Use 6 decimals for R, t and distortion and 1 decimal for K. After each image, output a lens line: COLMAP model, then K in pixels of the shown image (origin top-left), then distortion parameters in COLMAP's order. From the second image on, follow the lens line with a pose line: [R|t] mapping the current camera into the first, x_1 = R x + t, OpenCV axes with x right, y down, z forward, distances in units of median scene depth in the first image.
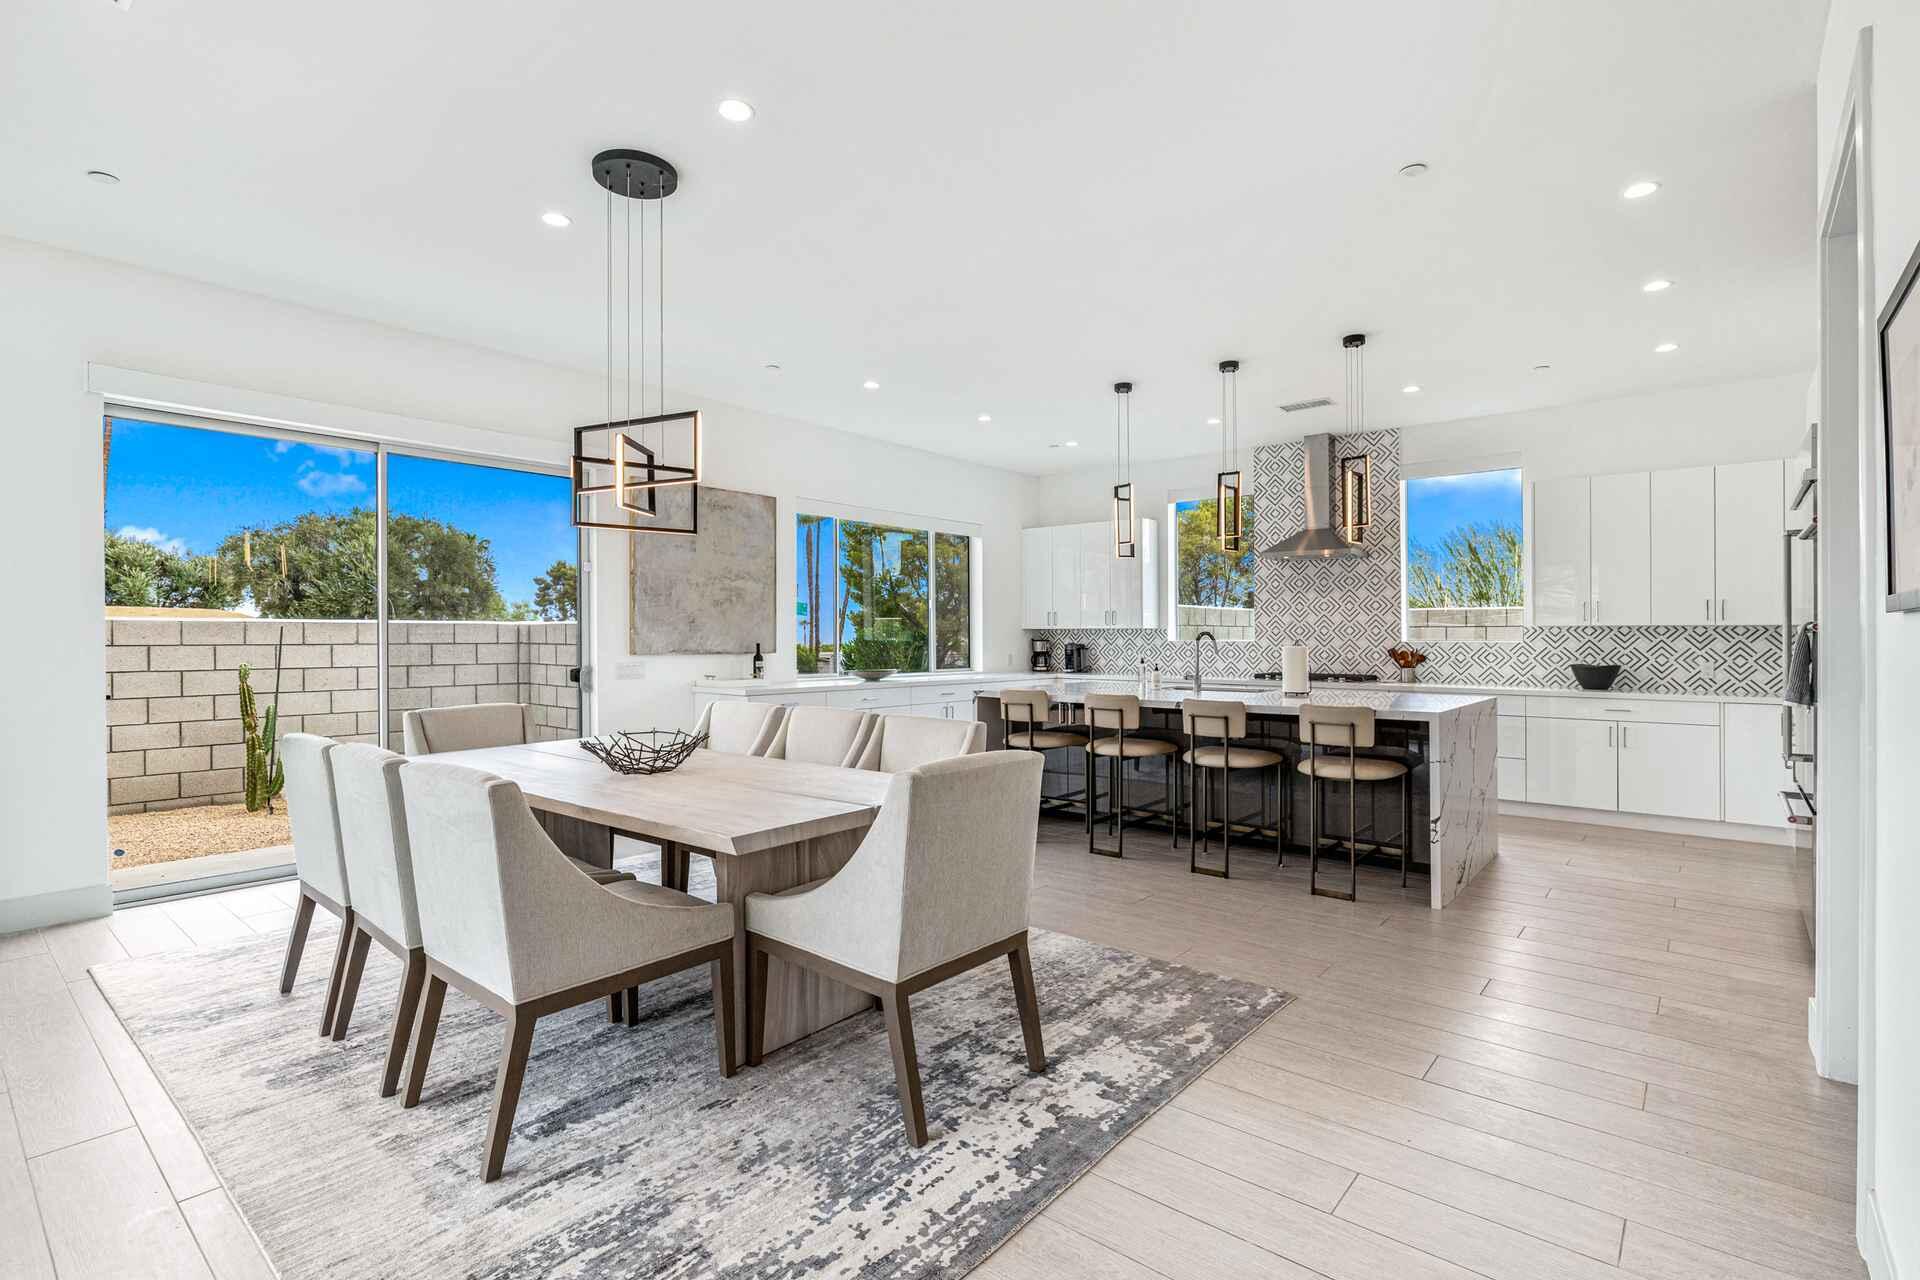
lens RADIAL K [[902.2, 0, 954.6], [0, 902.2, 633.8], [0, 0, 1]] dist [-0.004107, -0.000009]
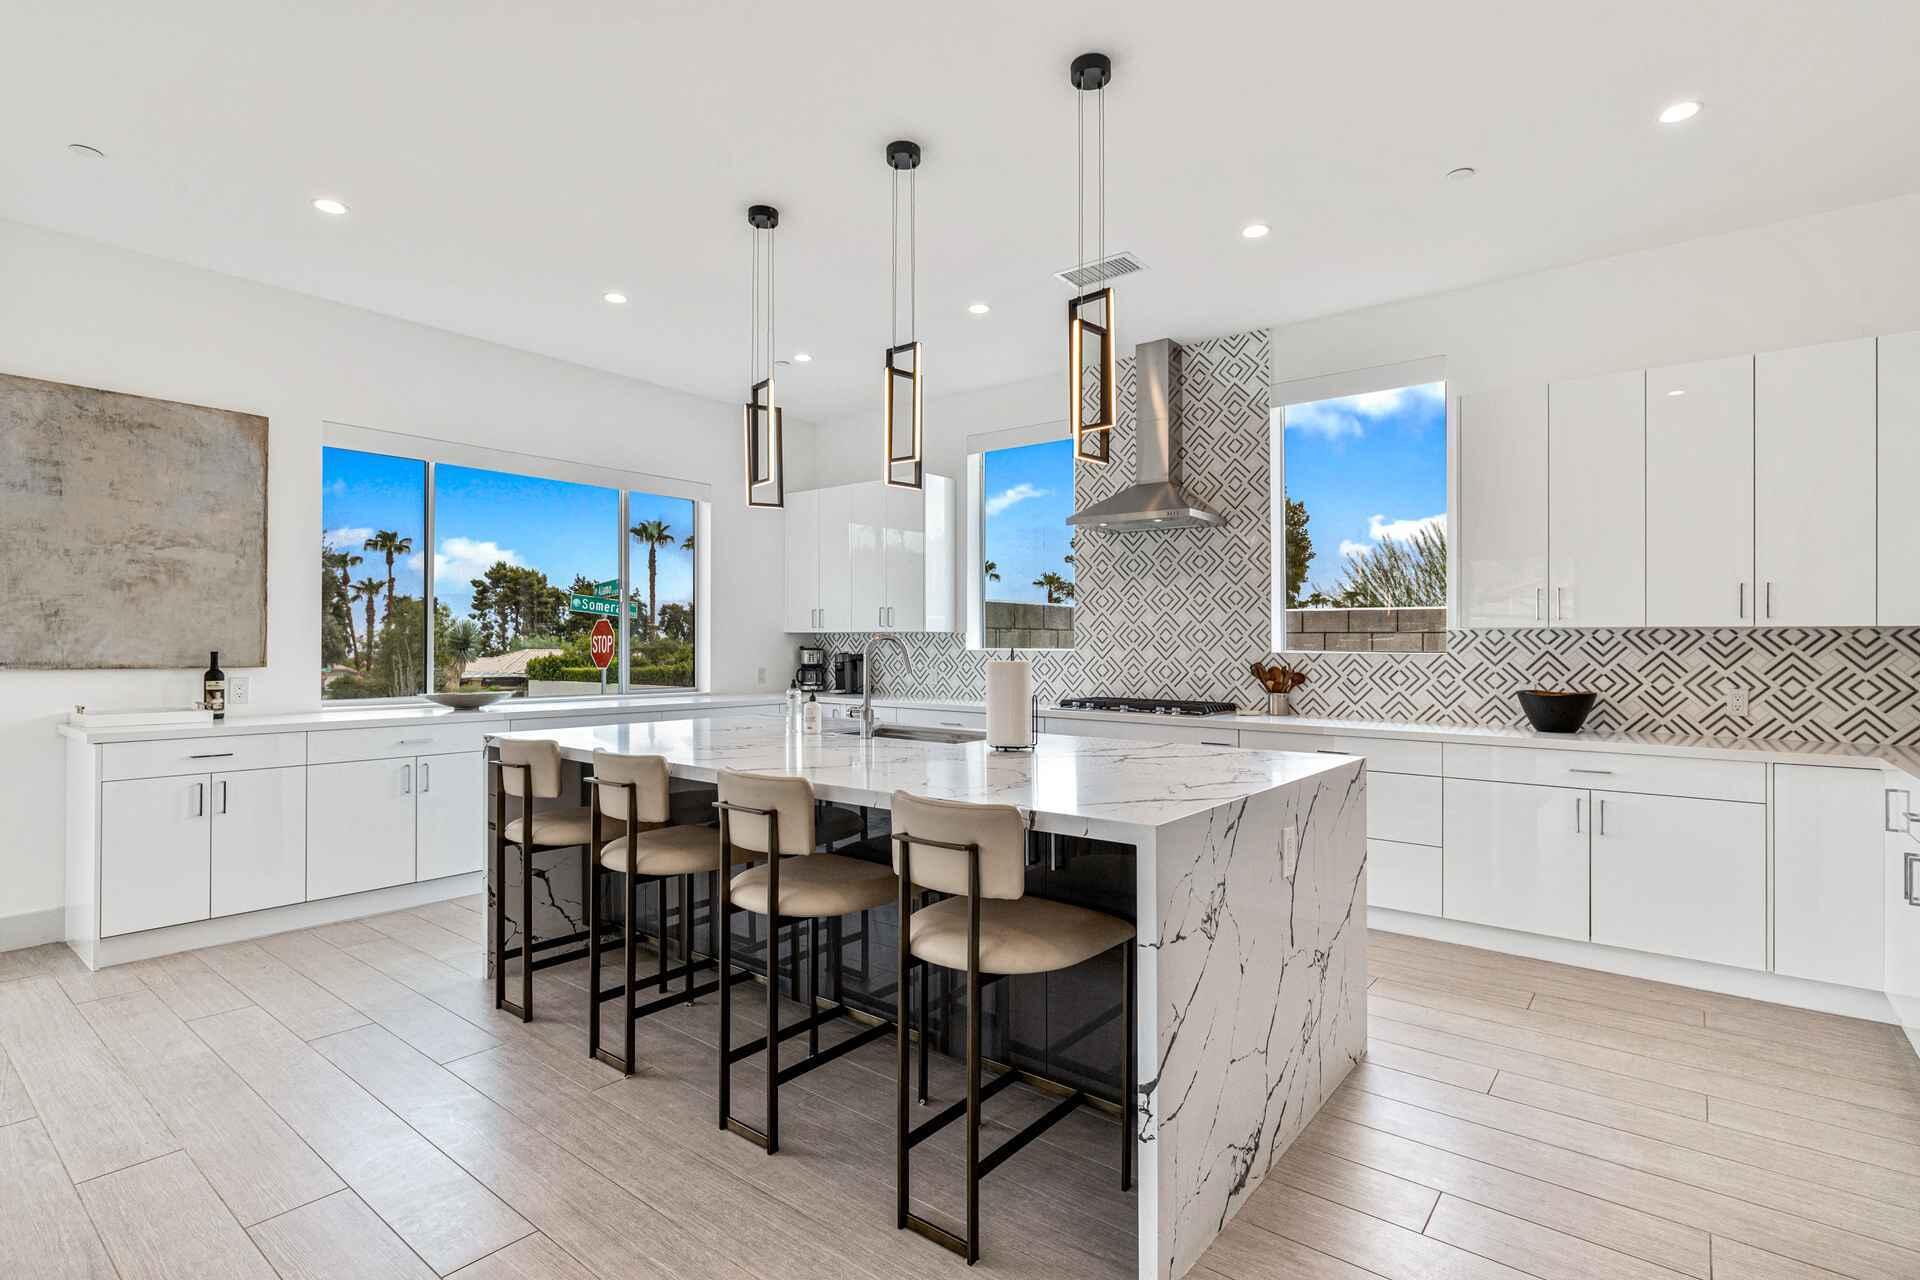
lens RADIAL K [[924.0, 0, 960.0], [0, 924.0, 640.0], [0, 0, 1]] dist [-0.004062, -0.000824]
pose [[0.999595, 0.004200, 0.028144, 0.274619], [-0.004158, 0.999990, -0.001563, 0.001719], [-0.028150, 0.001446, 0.999603, 0.365504]]
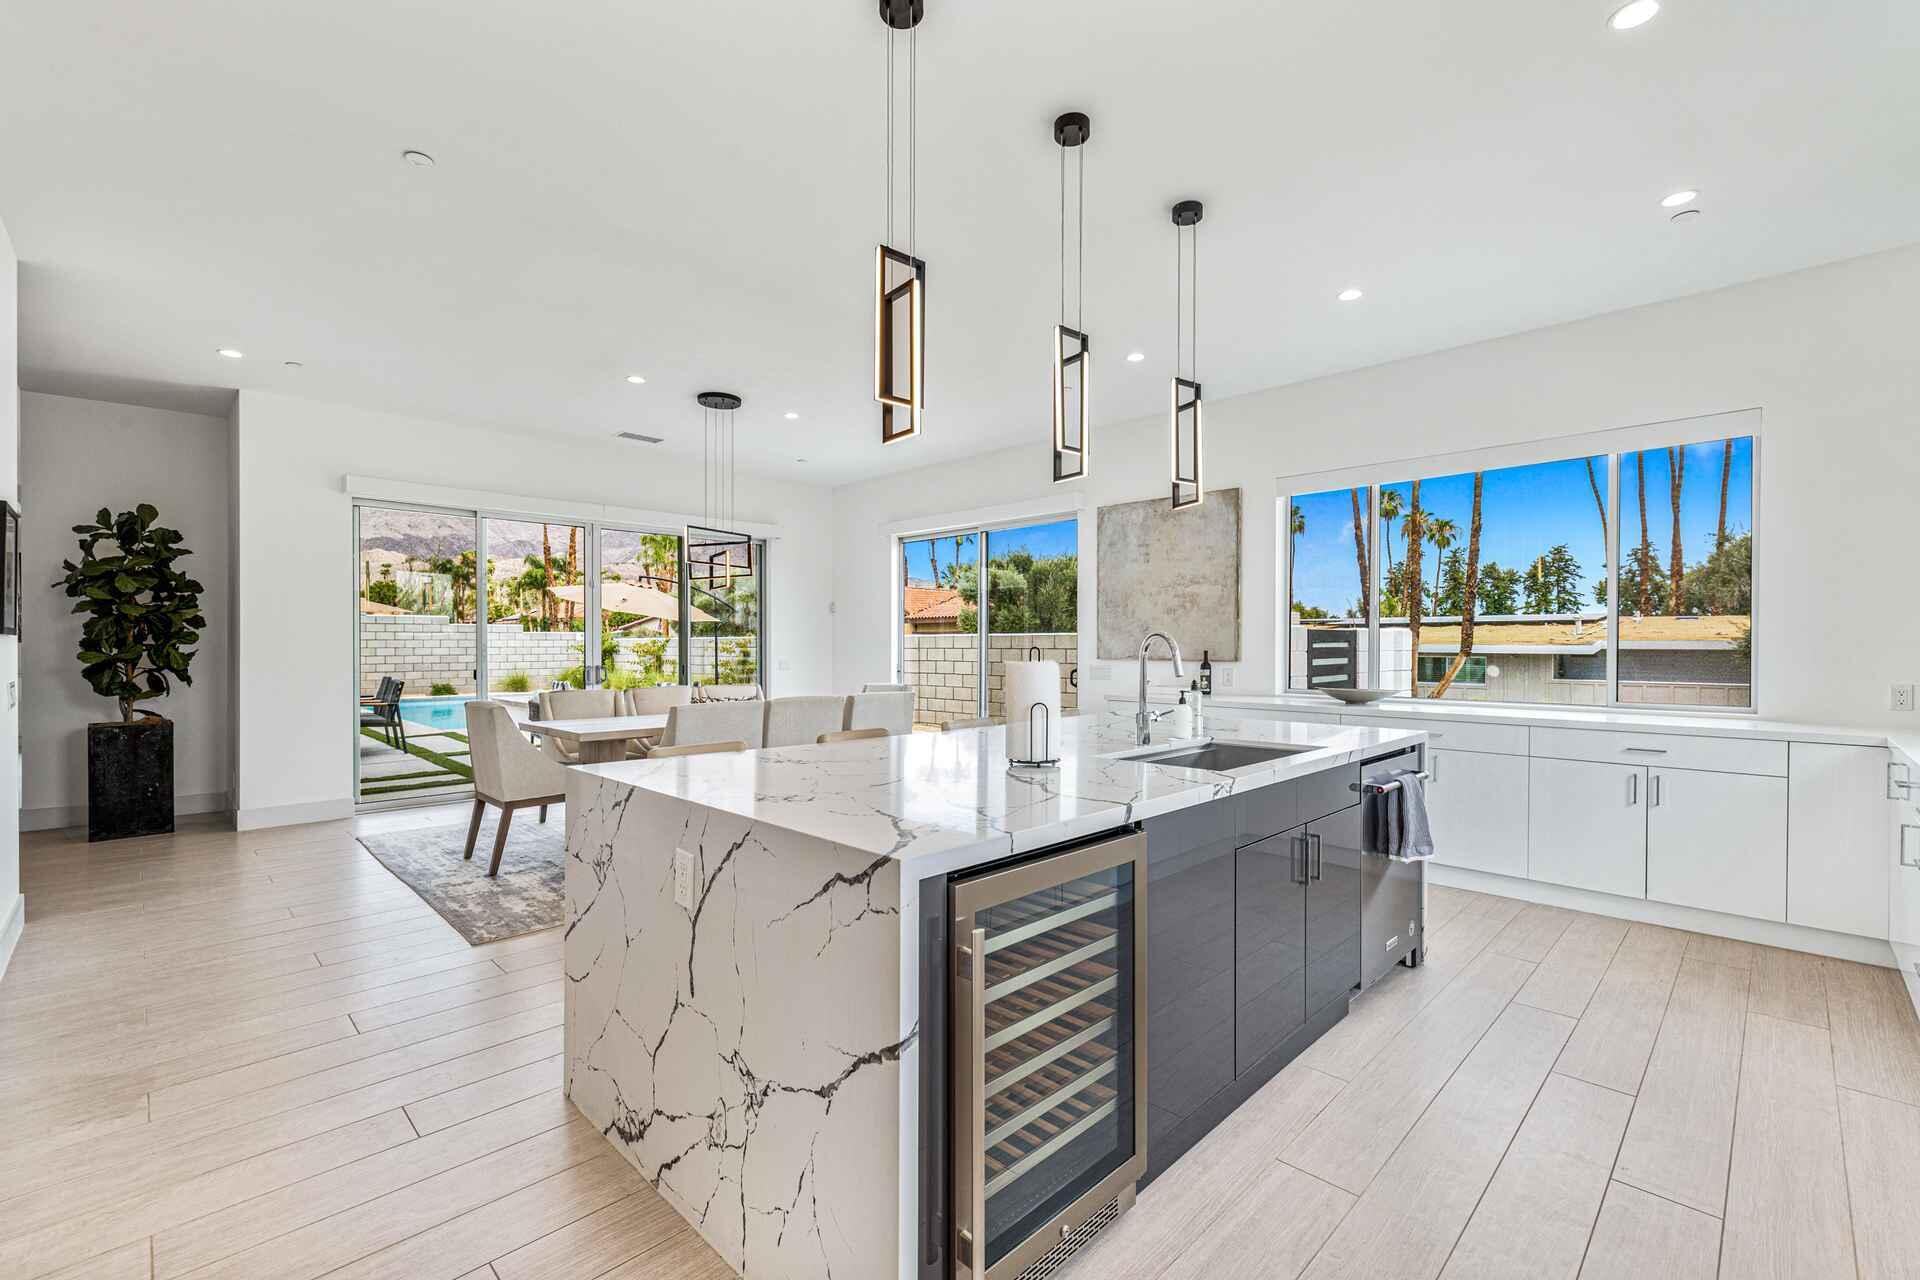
lens RADIAL K [[833.9, 0, 966.0], [0, 833.9, 650.6], [0, 0, 1]] dist [-0.001610, -0.000131]
pose [[-0.081970, 0.006797, -0.996612, 0.680415], [0.004226, 0.999970, 0.006472, 0.004031], [0.996626, -0.003682, -0.081996, 0.832963]]
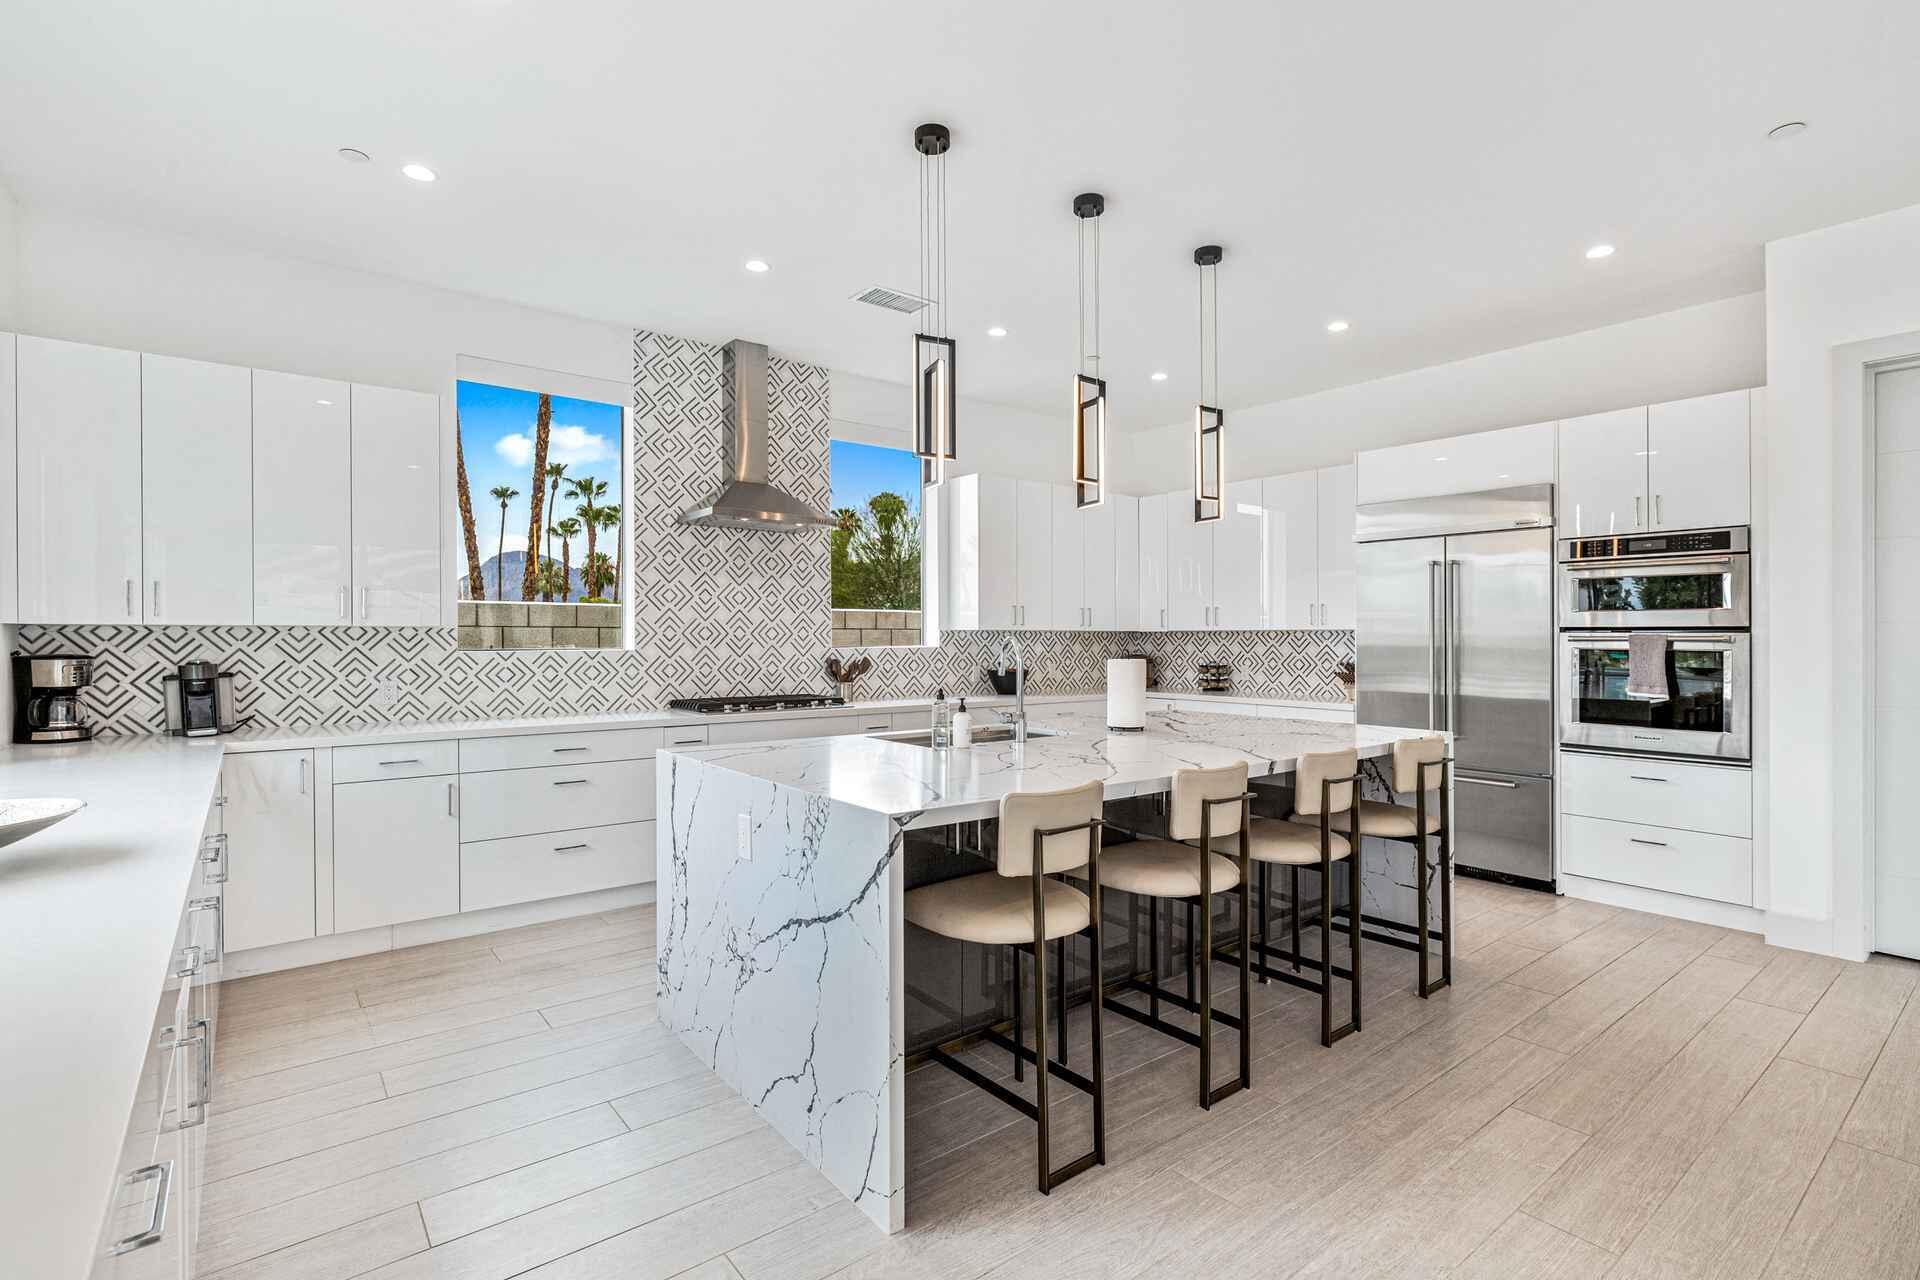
lens RADIAL K [[902.2, 0, 954.6], [0, 902.2, 633.8], [0, 0, 1]] dist [-0.004107, -0.000009]
pose [[0.196230, 0.006812, 0.980534, -0.260659], [0.000827, 0.999974, -0.007112, 0.002163], [-0.980557, 0.002206, 0.196220, 0.820612]]
